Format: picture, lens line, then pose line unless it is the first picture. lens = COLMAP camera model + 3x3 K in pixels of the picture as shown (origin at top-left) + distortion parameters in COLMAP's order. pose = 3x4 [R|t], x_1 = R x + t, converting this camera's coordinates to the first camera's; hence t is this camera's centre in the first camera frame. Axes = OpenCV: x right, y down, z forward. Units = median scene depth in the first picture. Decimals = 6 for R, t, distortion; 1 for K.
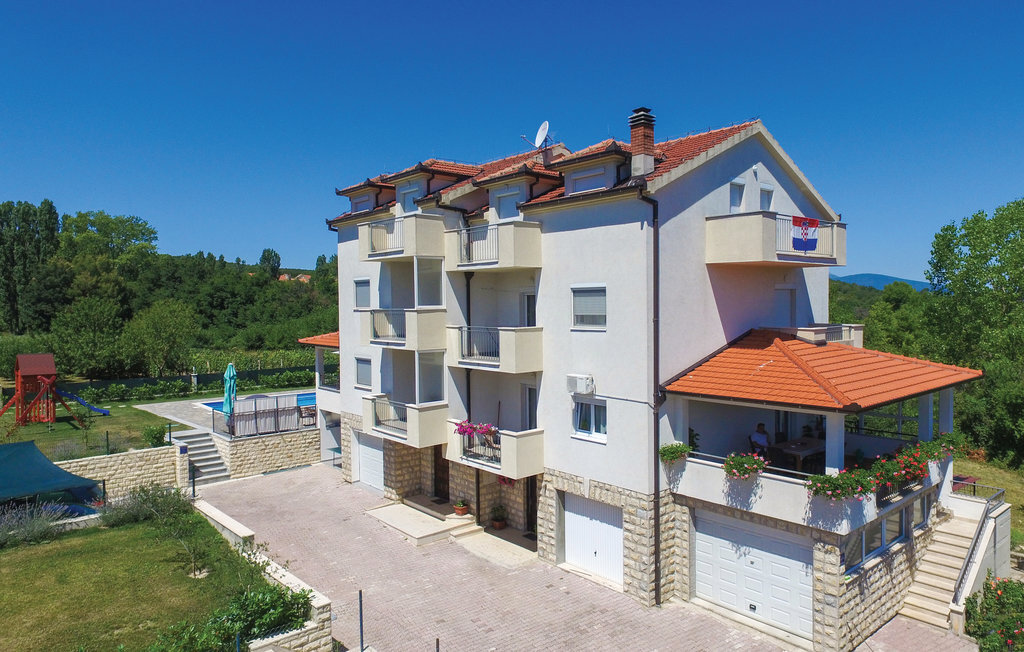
lens RADIAL K [[659.9, 0, 512.0], [0, 659.9, 326.0], [0, 0, 1]] dist [0.005863, 0.005110]
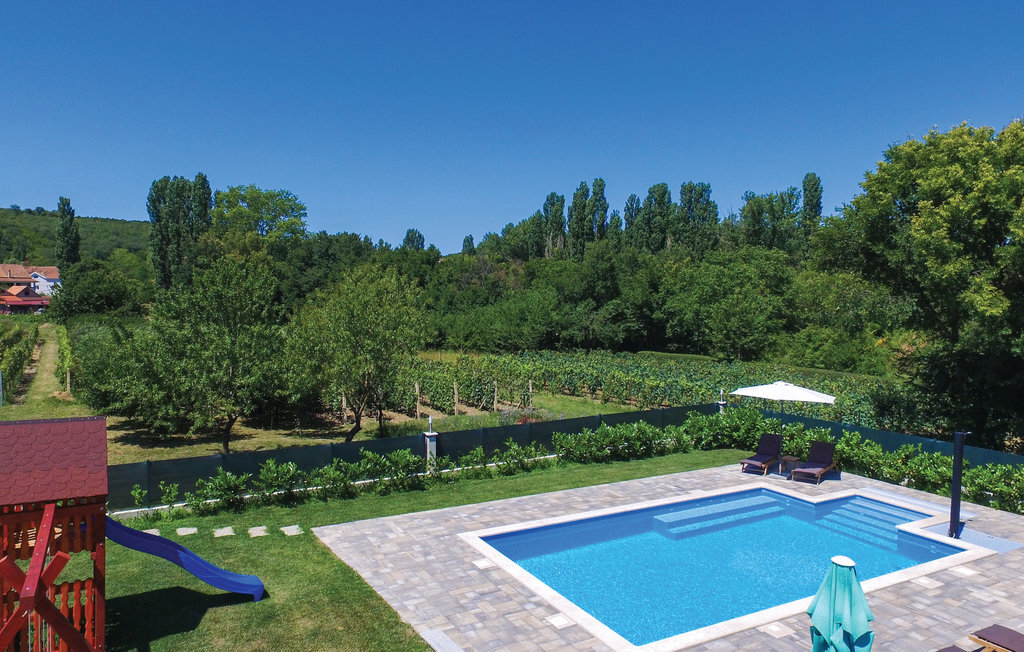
lens RADIAL K [[722.8, 0, 488.5], [0, 722.8, 303.2], [0, 0, 1]] dist [-0.008192, -0.000293]
pose [[0.972209, 0.015814, -0.233579, -0.097710], [-0.019847, 0.999692, -0.014928, -0.002332], [0.233271, 0.019149, 0.972223, 0.157817]]
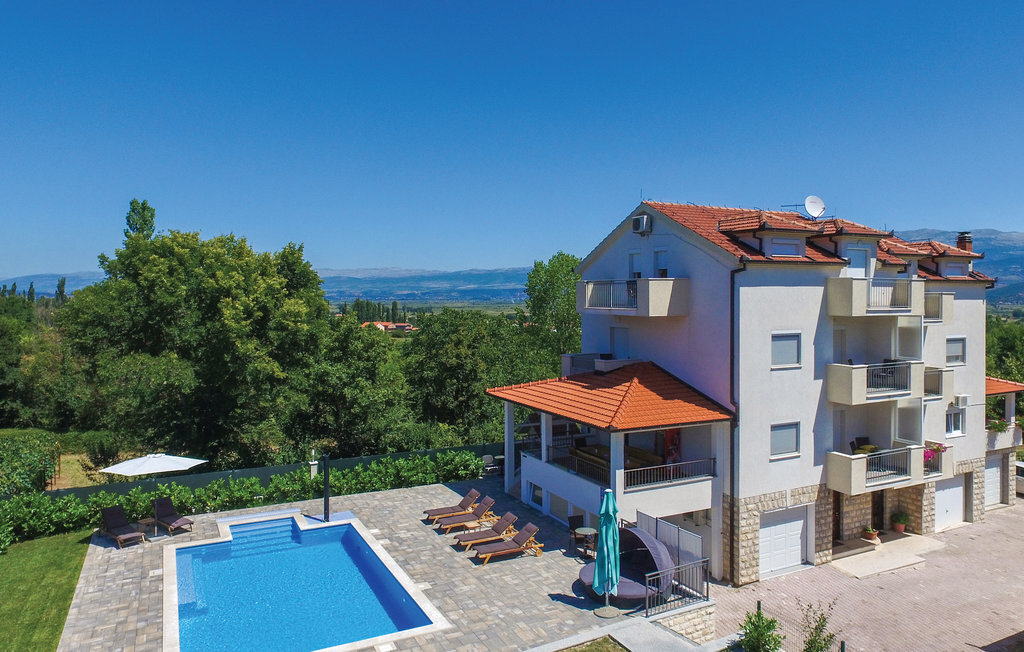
lens RADIAL K [[715.4, 0, 544.8], [0, 715.4, 324.2], [0, 0, 1]] dist [-0.010208, 0.005620]
pose [[0.223151, -0.031352, 0.974280, -0.206143], [0.034906, 0.999099, 0.024156, -0.019661], [-0.974159, 0.028618, 0.224044, 0.187734]]
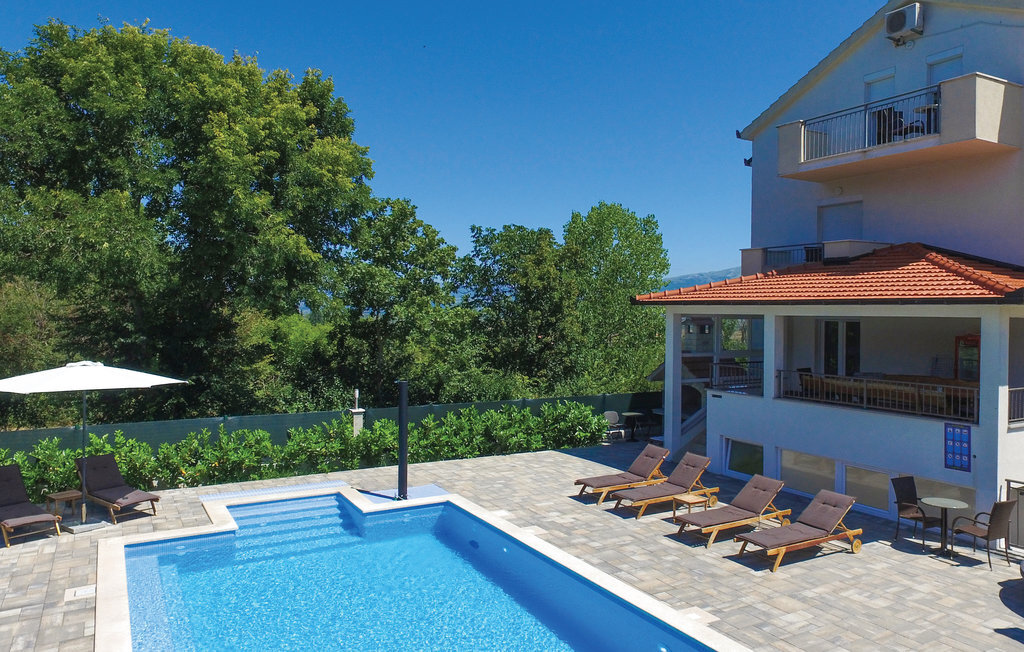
lens RADIAL K [[719.4, 0, 545.9], [0, 719.4, 339.8], [0, 0, 1]] dist [-0.004532, 0.005164]
pose [[0.163149, -0.026658, 0.986241, -0.144959], [0.022394, 0.999477, 0.023311, 0.006260], [-0.986347, 0.018283, 0.163661, 0.242277]]
